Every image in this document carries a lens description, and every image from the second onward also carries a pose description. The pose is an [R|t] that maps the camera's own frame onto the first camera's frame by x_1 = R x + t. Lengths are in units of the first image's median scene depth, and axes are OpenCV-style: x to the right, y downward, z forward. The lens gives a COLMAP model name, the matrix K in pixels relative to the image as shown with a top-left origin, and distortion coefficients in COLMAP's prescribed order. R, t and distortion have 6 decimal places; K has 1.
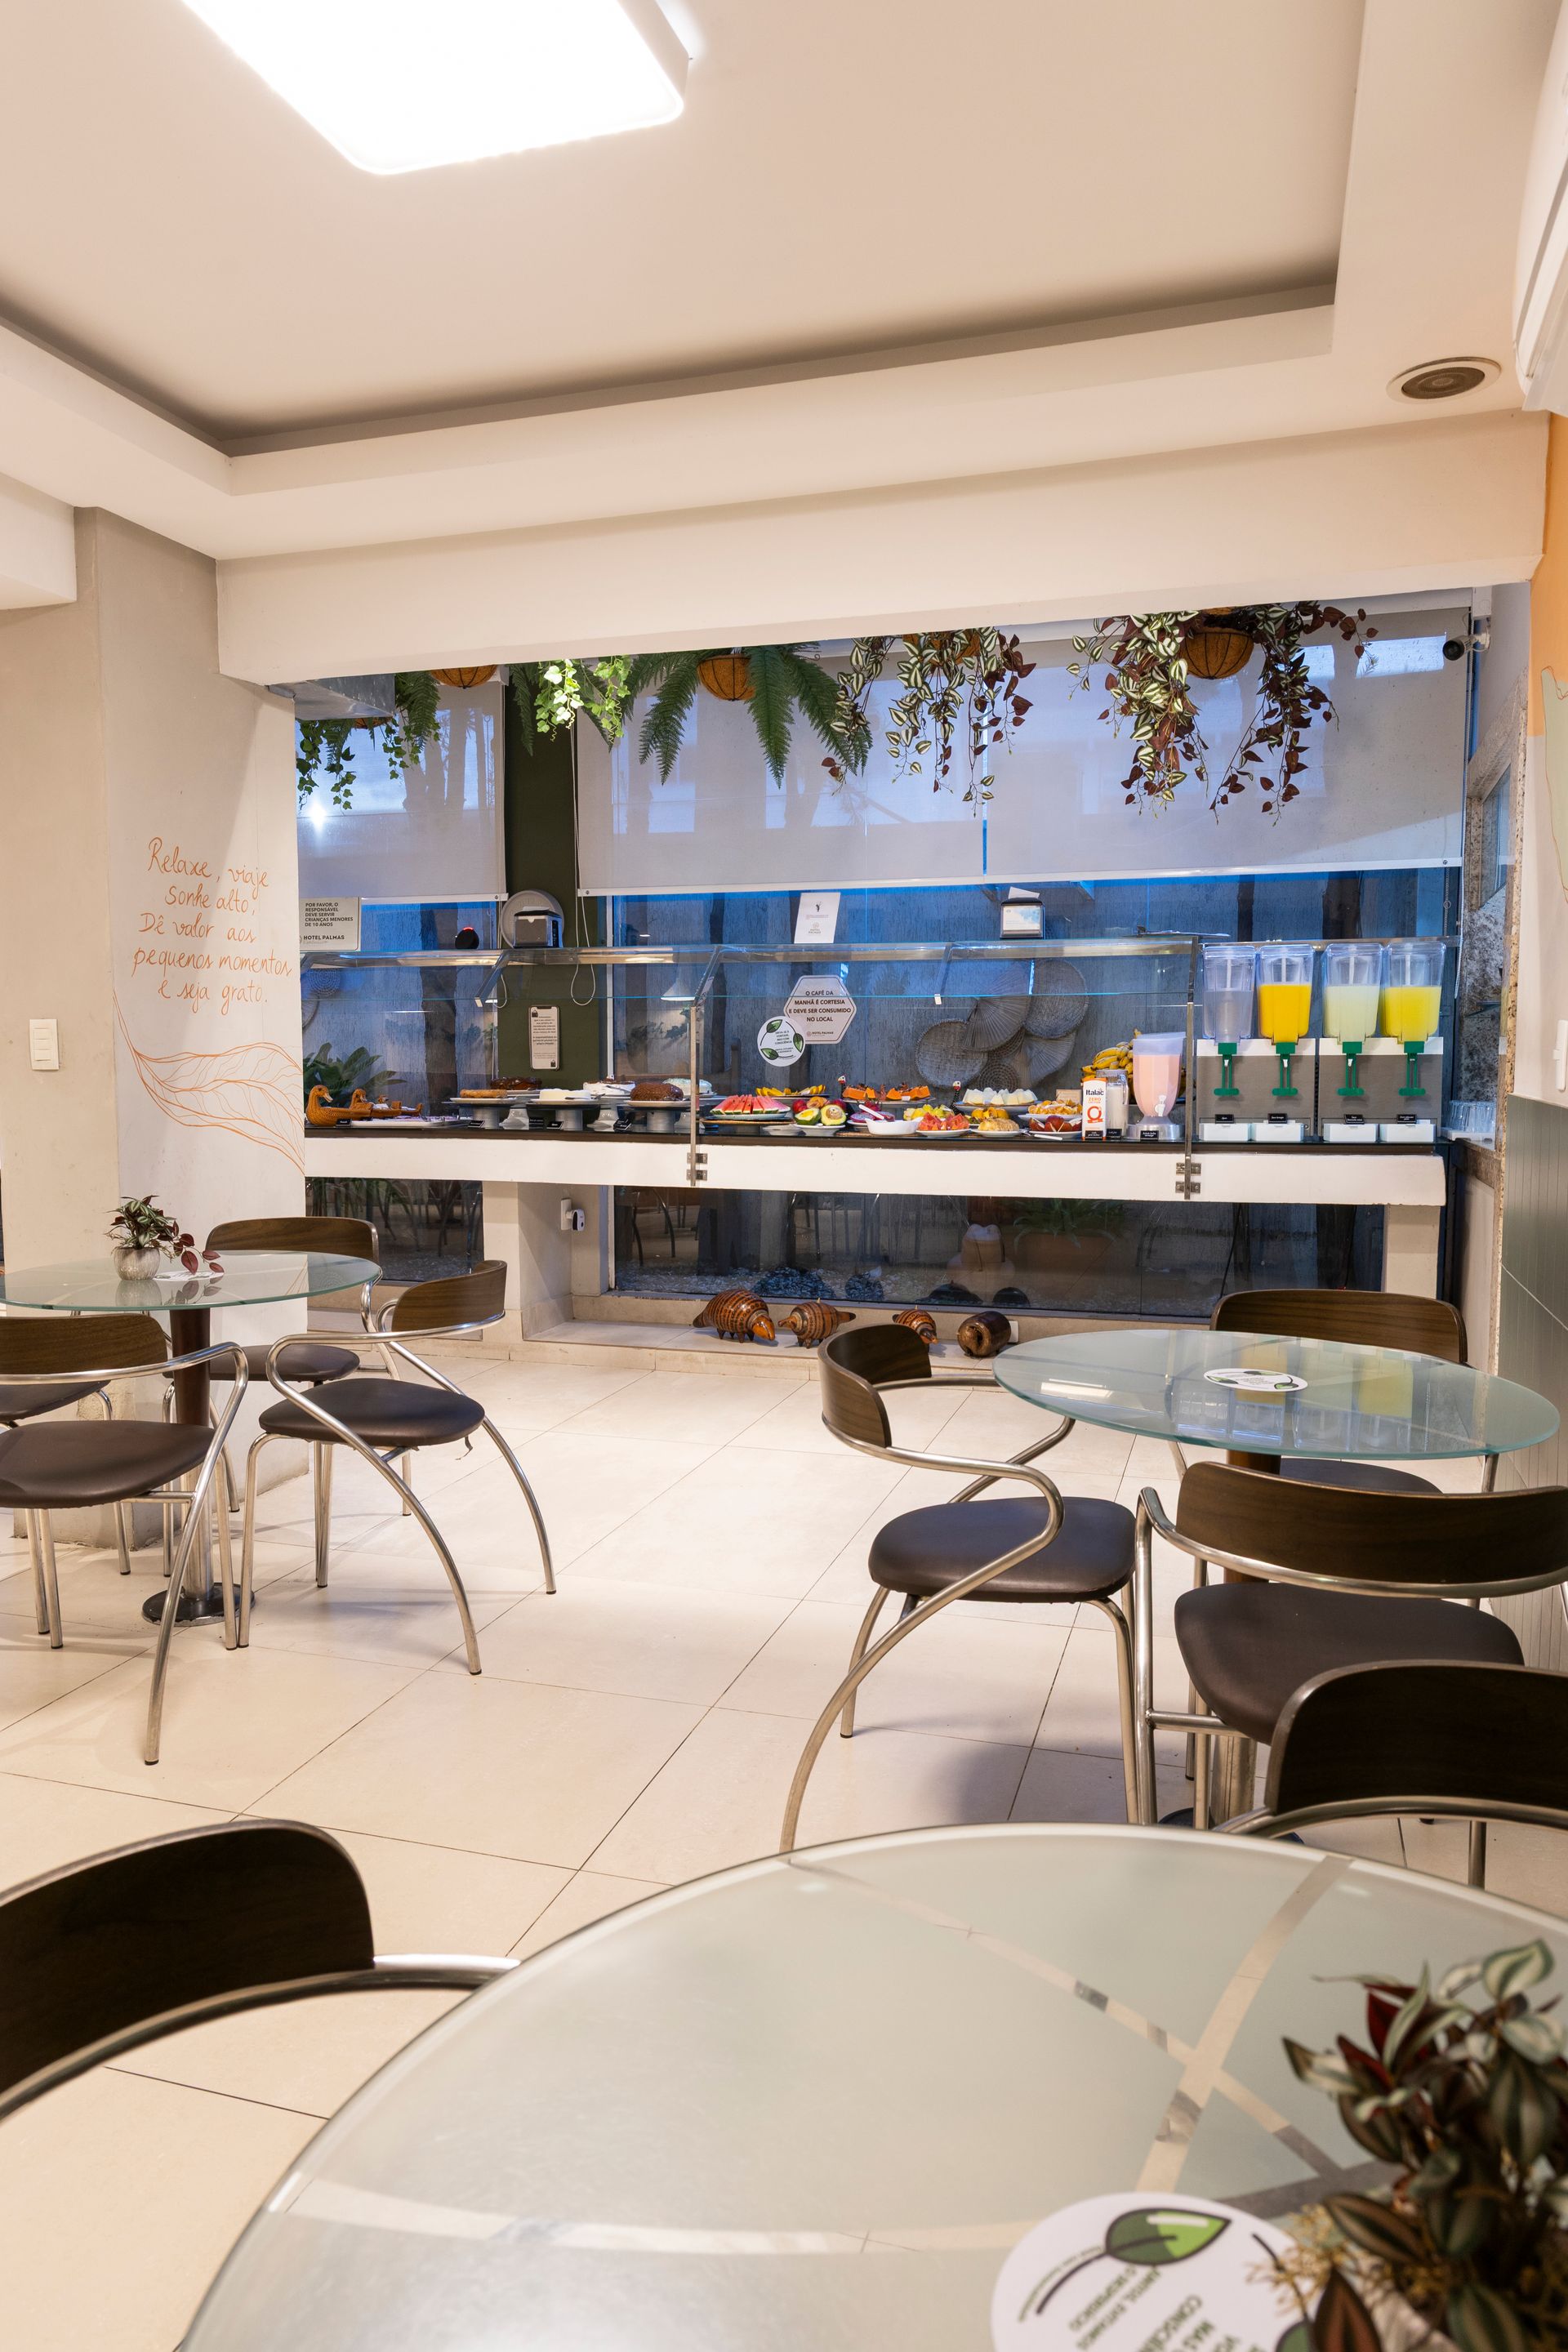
lens RADIAL K [[1656.9, 0, 779.1], [0, 1656.9, 1246.0], [0, 0, 1]] dist [0.004148, 0.002983]
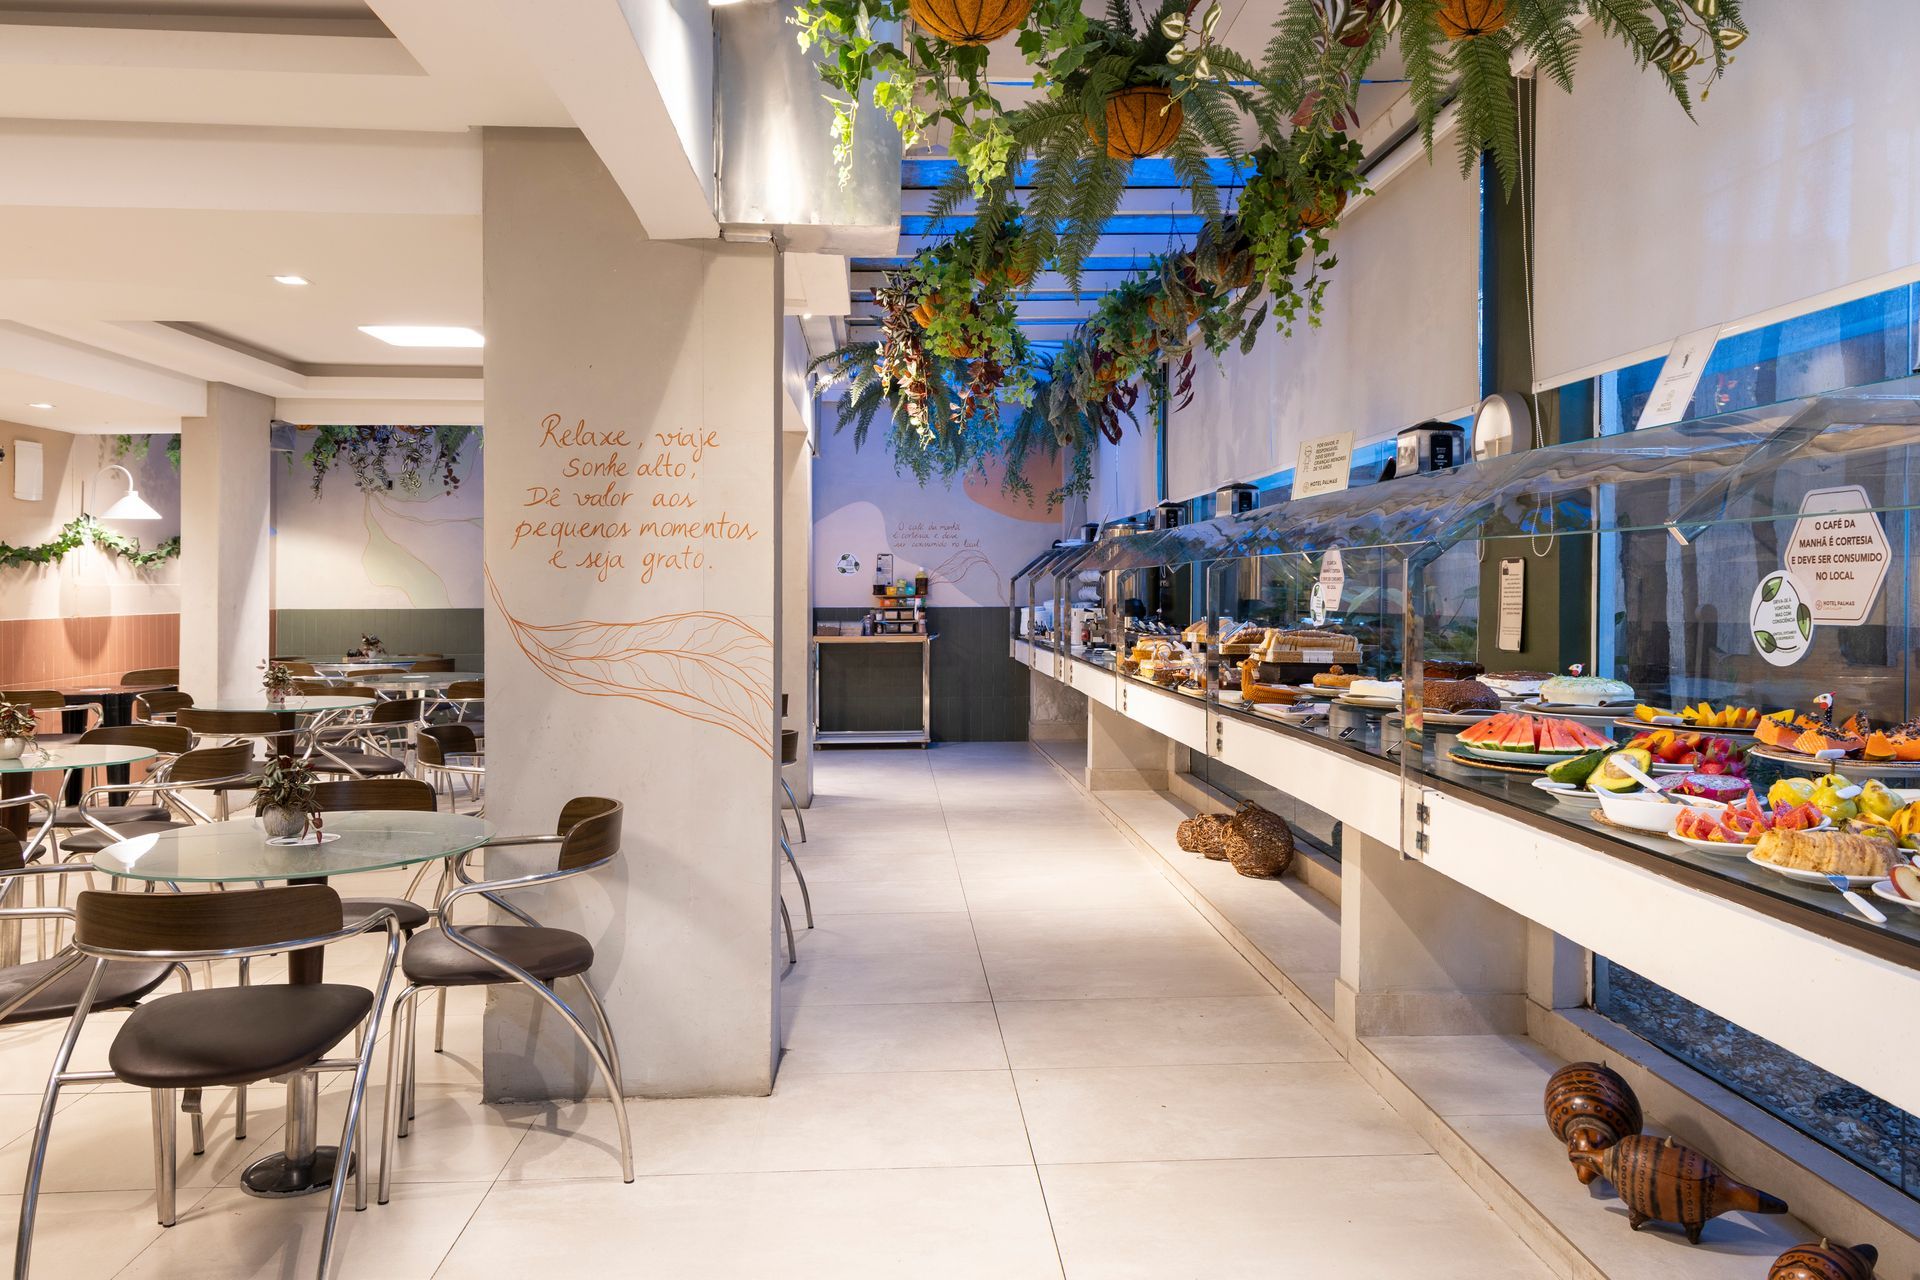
lens RADIAL K [[1352.6, 0, 960.8], [0, 1352.6, 607.7], [0, 0, 1]] dist [0.004148, 0.002983]
pose [[0.329490, 0.016333, -0.944018, 0.466922], [-0.117410, 0.992798, -0.023803, -0.126135], [0.936830, 0.118680, 0.329035, 0.901177]]
